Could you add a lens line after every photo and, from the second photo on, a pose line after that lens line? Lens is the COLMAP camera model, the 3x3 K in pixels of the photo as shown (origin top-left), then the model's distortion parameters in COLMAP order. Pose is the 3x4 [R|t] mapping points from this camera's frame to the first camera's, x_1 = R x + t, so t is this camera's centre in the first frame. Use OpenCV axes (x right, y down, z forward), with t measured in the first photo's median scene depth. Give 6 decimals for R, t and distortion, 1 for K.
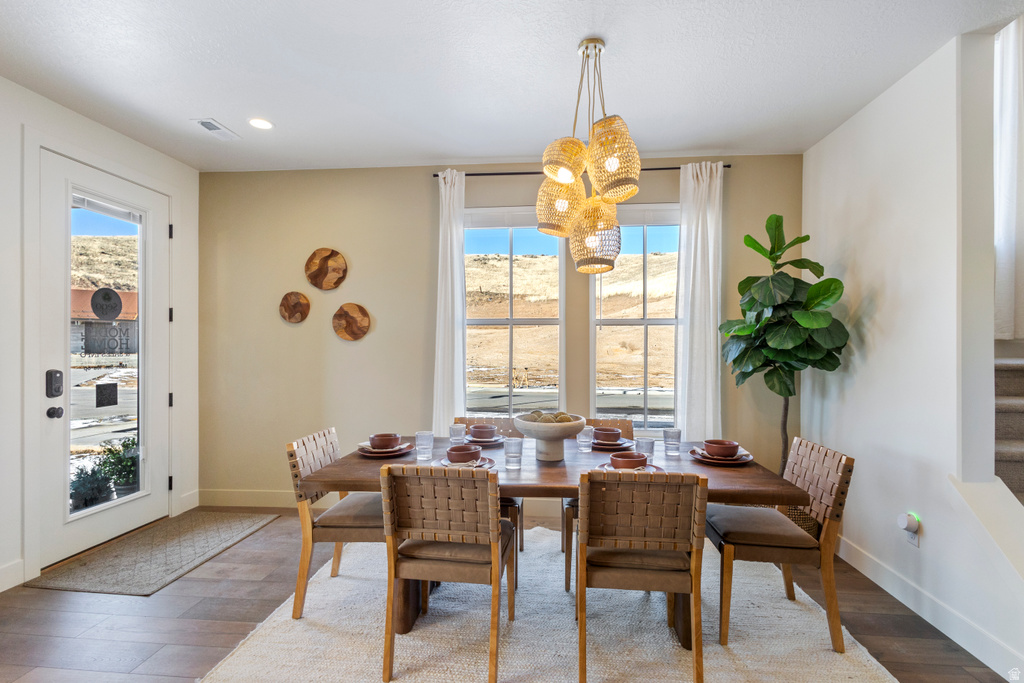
lens RADIAL K [[477.3, 0, 511.3], [0, 477.3, 344.7], [0, 0, 1]] dist [0.000258, -0.000533]
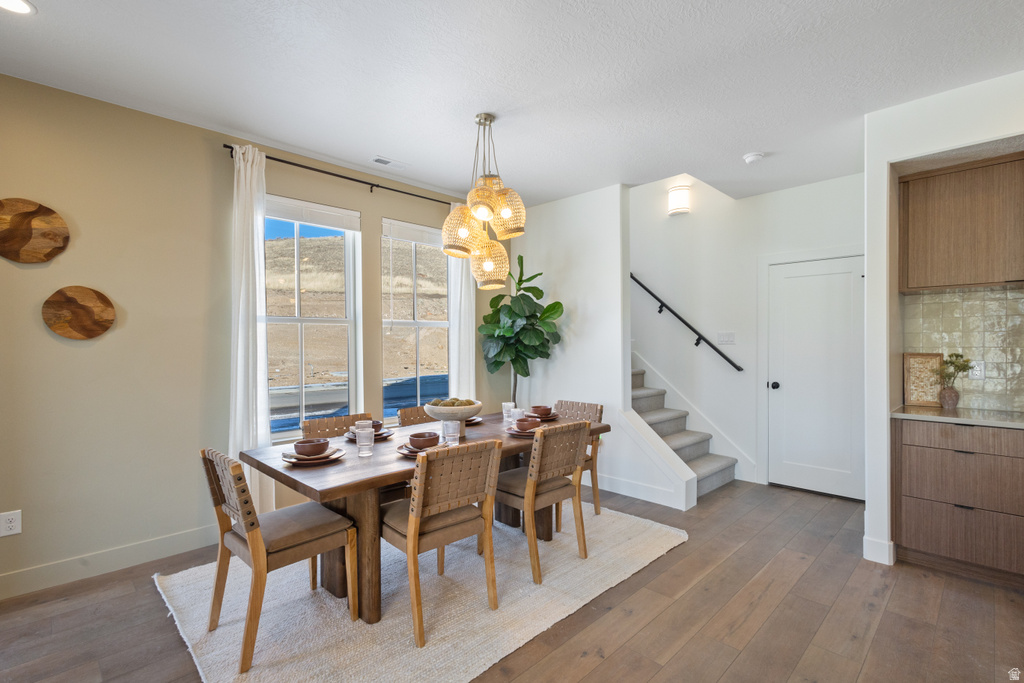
lens RADIAL K [[477.3, 0, 509.6], [0, 477.3, 343.1], [0, 0, 1]] dist [0.000258, -0.000533]
pose [[0.635563, -0.006787, 0.772019, -0.608834], [0.003168, 0.999976, 0.006183, -0.007412], [-0.772043, -0.001484, 0.635569, 0.079943]]
